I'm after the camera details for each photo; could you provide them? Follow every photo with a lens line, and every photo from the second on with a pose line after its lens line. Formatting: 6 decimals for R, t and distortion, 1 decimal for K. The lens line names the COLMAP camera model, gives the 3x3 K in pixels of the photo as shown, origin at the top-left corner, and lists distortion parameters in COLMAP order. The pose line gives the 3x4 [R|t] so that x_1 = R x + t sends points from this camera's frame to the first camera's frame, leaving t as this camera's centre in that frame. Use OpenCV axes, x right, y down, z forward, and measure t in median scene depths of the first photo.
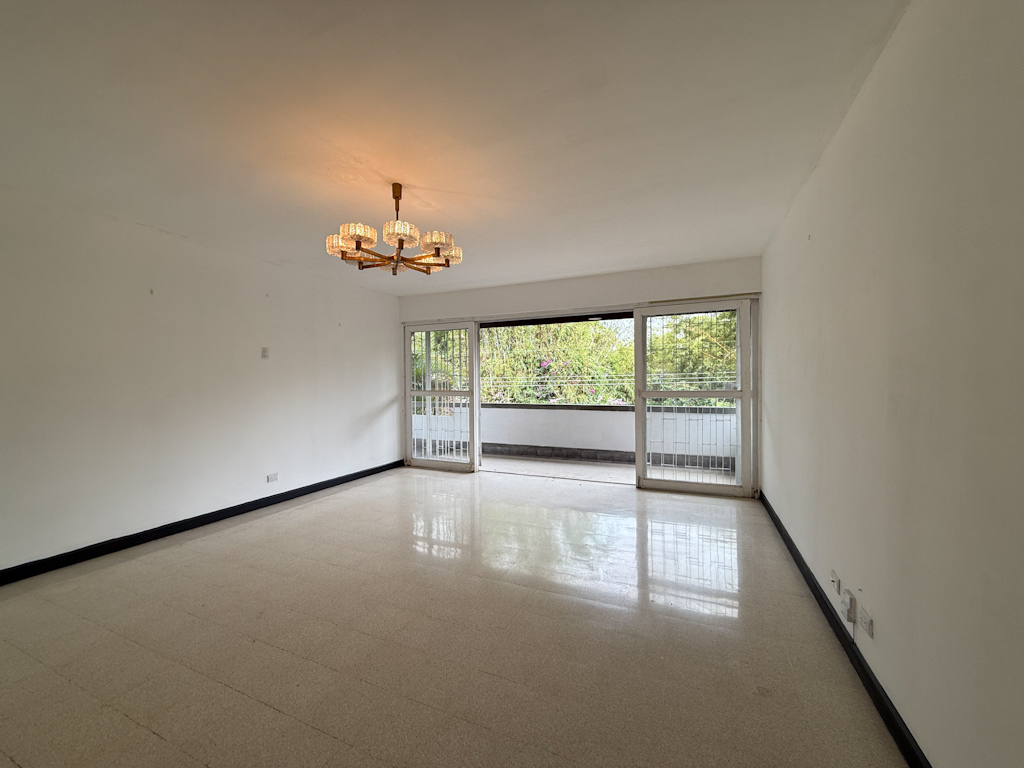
lens RADIAL K [[407.0, 0, 512.0], [0, 407.0, 384.0], [0, 0, 1]] dist [-0.001948, 0.000078]
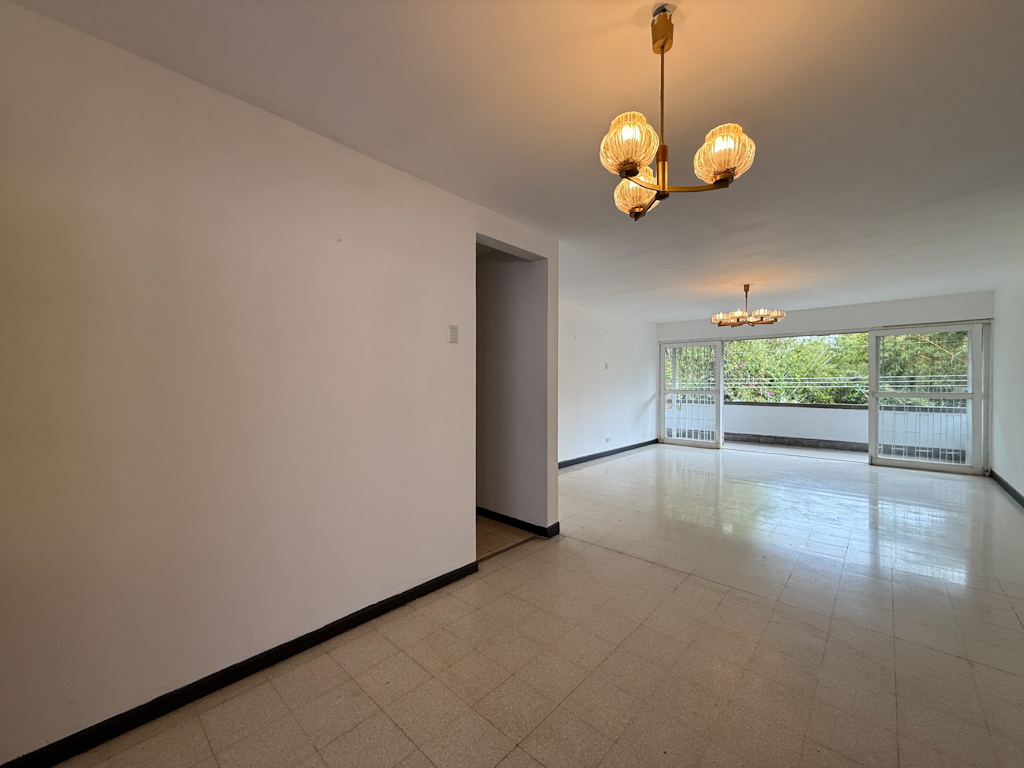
lens RADIAL K [[407.0, 0, 512.0], [0, 407.0, 384.0], [0, 0, 1]] dist [-0.001948, 0.000078]
pose [[0.947033, 0.010132, -0.320976, -0.303203], [-0.010697, 0.999943, 0.000005, 0.001883], [0.320958, 0.003429, 0.947087, -0.514283]]
